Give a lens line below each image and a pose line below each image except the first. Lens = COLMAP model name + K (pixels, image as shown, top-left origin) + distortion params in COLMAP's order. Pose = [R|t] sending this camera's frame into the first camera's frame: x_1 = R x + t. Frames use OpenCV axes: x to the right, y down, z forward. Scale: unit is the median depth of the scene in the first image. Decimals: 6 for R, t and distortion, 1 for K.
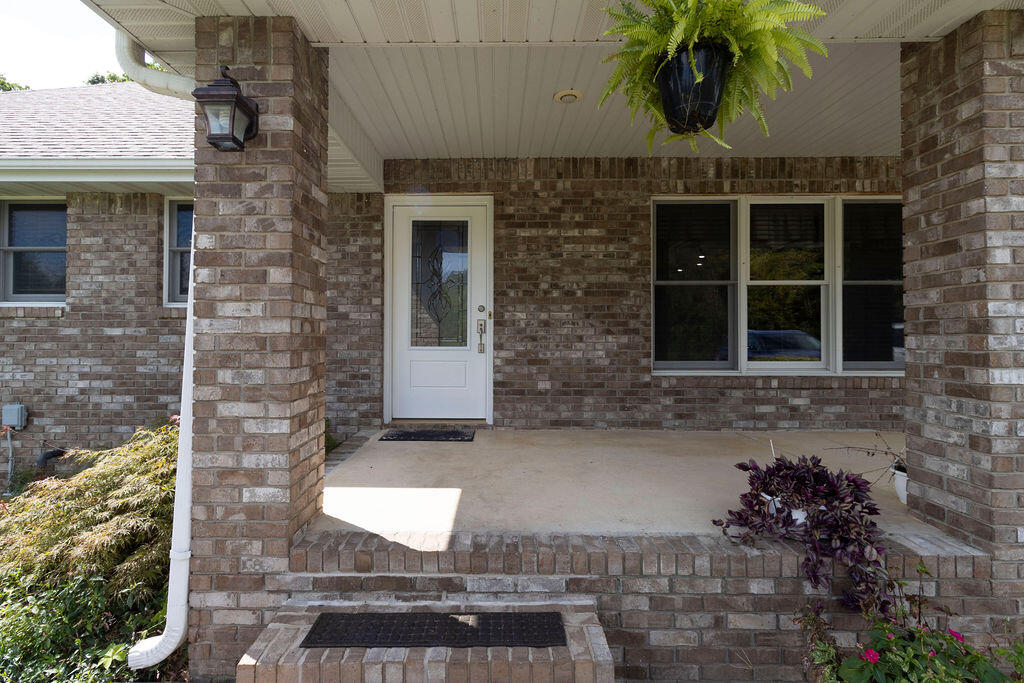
lens RADIAL K [[497.9, 0, 512.5], [0, 497.9, 330.5], [0, 0, 1]] dist [0.004117, 0.000387]
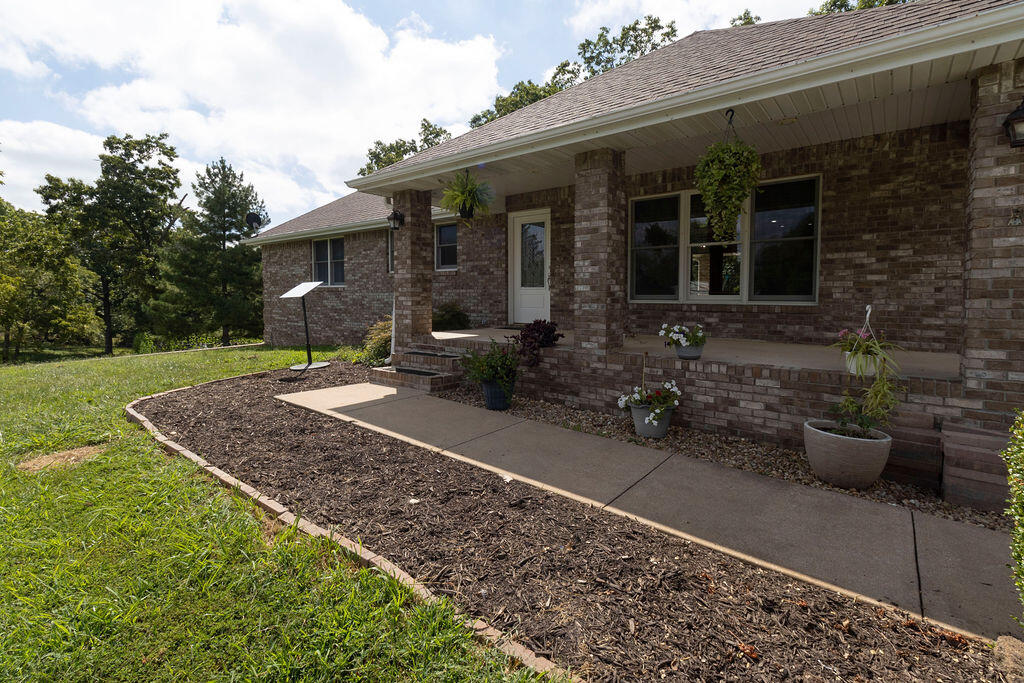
lens RADIAL K [[471.7, 0, 513.7], [0, 471.7, 322.3], [0, 0, 1]] dist [0.005890, 0.000664]
pose [[0.791926, 0.037816, -0.609445, 0.986113], [0.006182, 0.997533, 0.069929, 0.041359], [0.610586, -0.059146, 0.789738, -0.559679]]
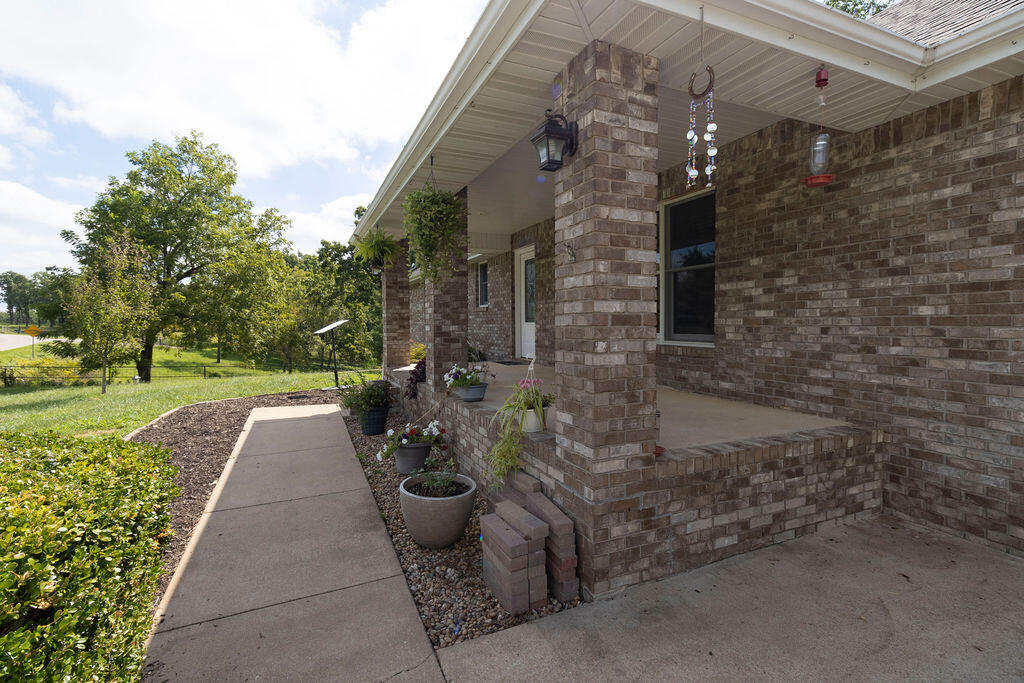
lens RADIAL K [[471.7, 0, 515.0], [0, 471.7, 343.0], [0, 0, 1]] dist [0.005890, 0.000664]
pose [[0.423803, 0.038434, -0.904939, 1.623571], [0.016200, 0.998618, 0.050000, 0.020295], [0.905610, -0.035850, 0.422594, 0.138514]]
